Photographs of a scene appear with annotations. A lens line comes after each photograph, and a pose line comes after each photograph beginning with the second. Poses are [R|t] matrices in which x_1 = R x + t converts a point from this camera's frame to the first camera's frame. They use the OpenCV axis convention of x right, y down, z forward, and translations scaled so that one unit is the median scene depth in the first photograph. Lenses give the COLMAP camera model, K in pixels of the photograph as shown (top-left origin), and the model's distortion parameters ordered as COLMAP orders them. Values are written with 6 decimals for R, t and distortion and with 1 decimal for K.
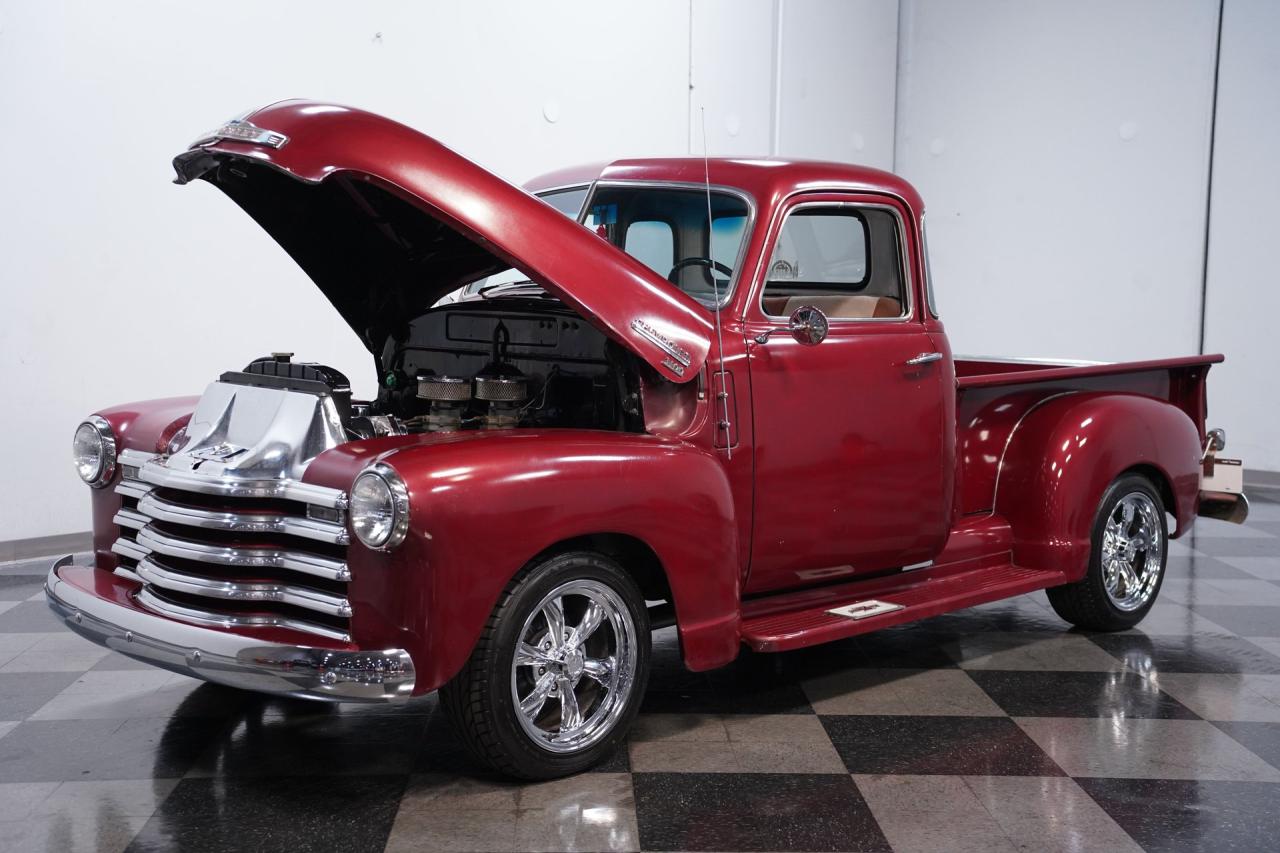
lens RADIAL K [[1618.9, 0, 640.0], [0, 1618.9, 426.5], [0, 0, 1]] dist [0.120466, 0.042222]
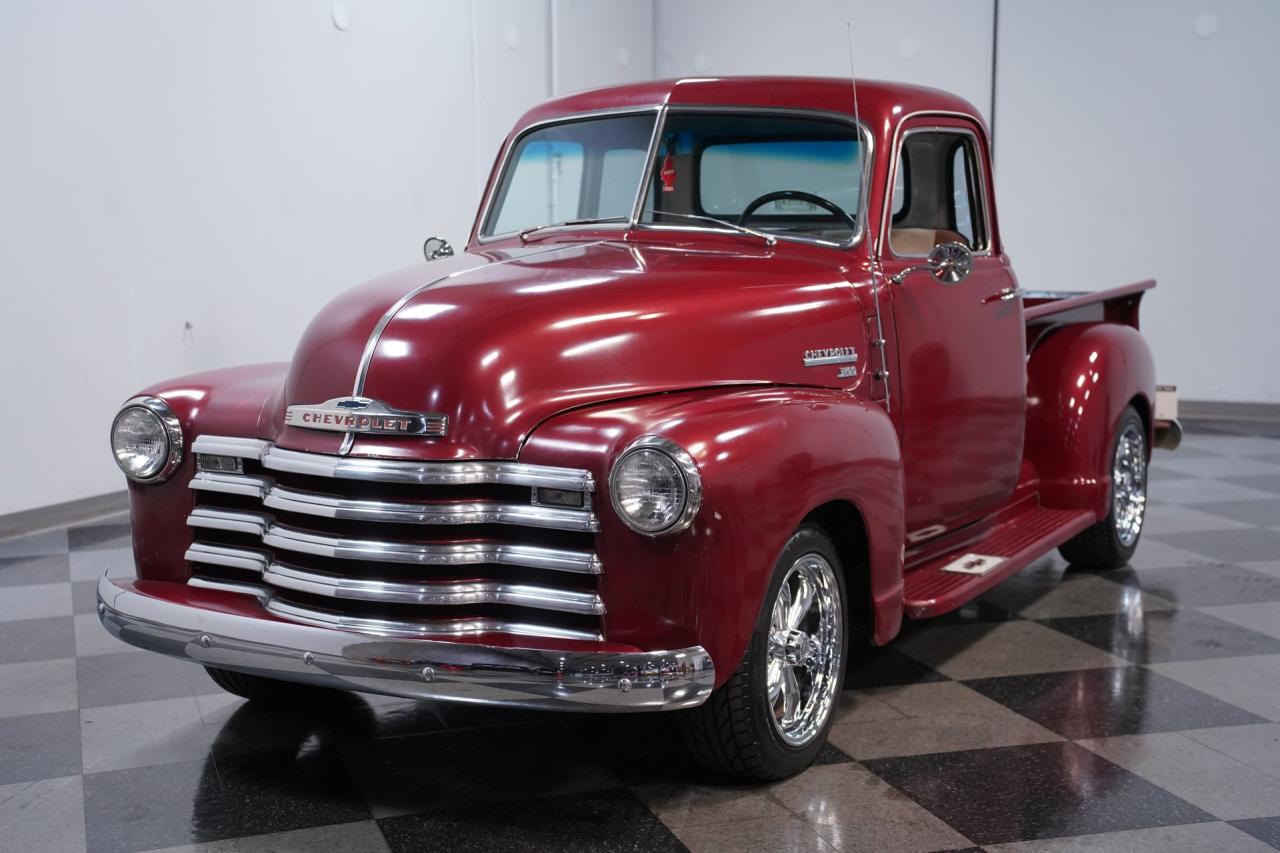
lens RADIAL K [[1780.7, 0, 649.9], [0, 1780.7, 424.7], [0, 0, 1]] dist [0.183524, 0.014245]
pose [[0.959203, -0.050171, 0.278230, -0.348623], [0.041233, 0.998431, 0.037887, -0.016314], [-0.279694, -0.024869, 0.959767, 0.065475]]
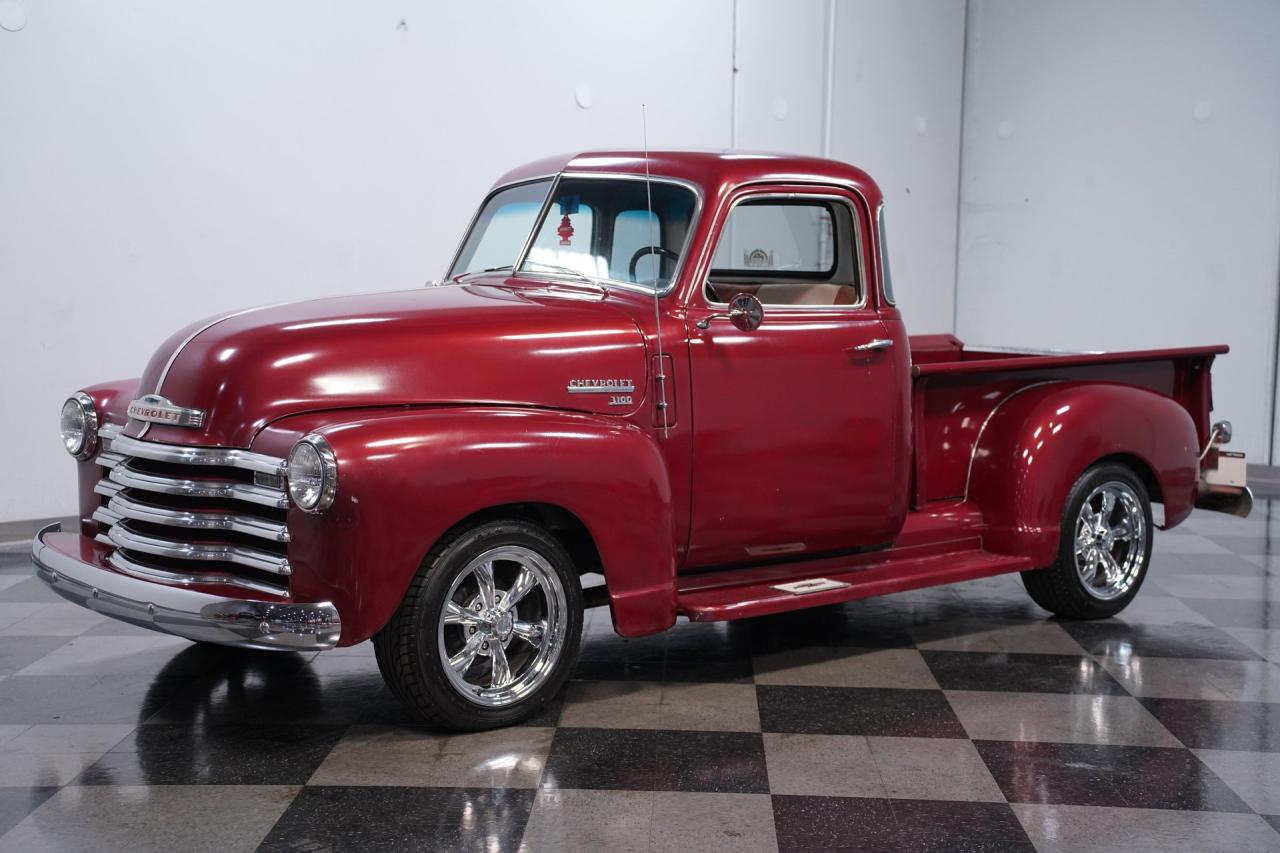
lens RADIAL K [[1780.7, 0, 649.9], [0, 1780.7, 424.7], [0, 0, 1]] dist [0.183524, 0.014245]
pose [[0.997632, 0.009369, -0.068134, 0.121202], [-0.009587, 0.999950, -0.002868, 0.014663], [0.068103, 0.003514, 0.997672, -0.155945]]
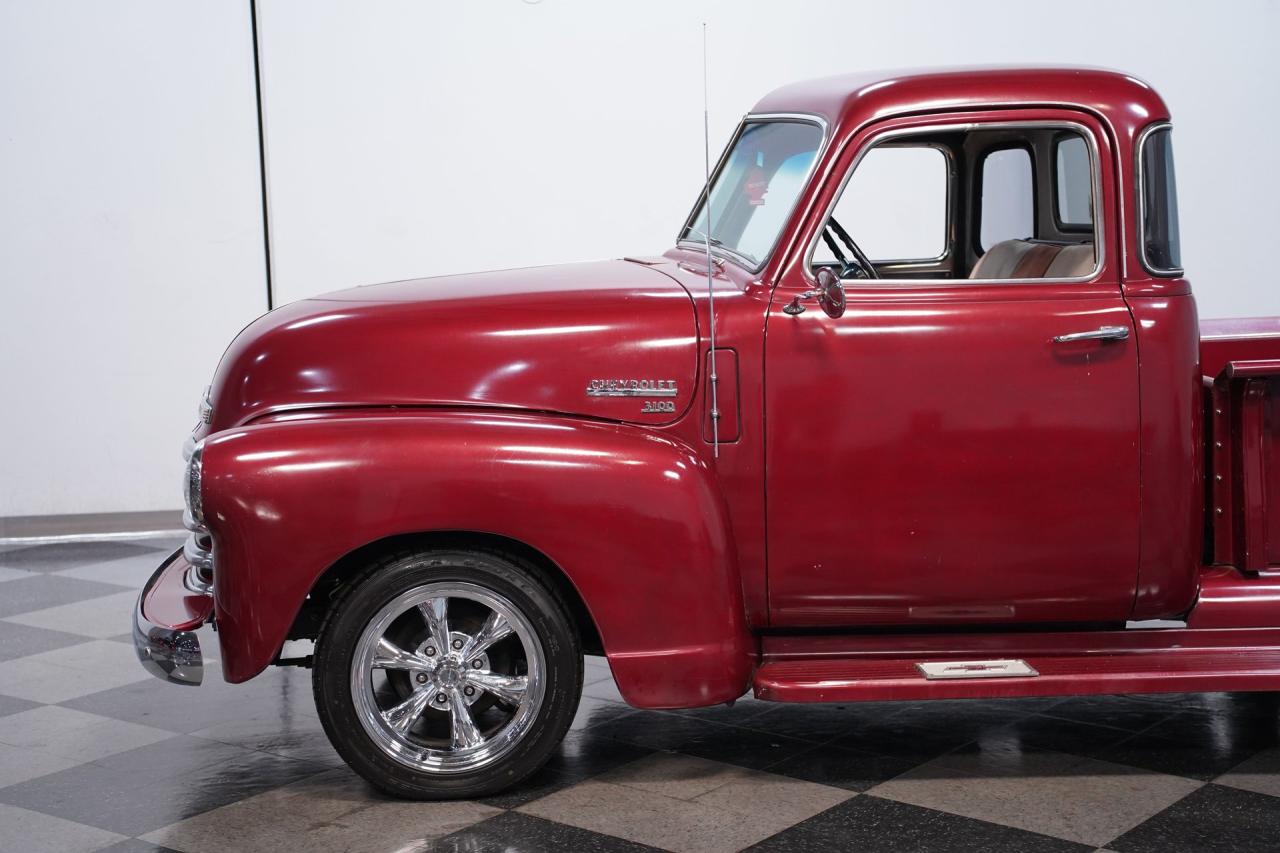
lens RADIAL K [[1780.7, 0, 649.9], [0, 1780.7, 424.7], [0, 0, 1]] dist [0.183524, 0.014245]
pose [[0.752467, 0.044092, -0.657153, 0.605430], [-0.032707, 0.999027, 0.029579, -0.021007], [0.657818, -0.000764, 0.753177, 0.296962]]
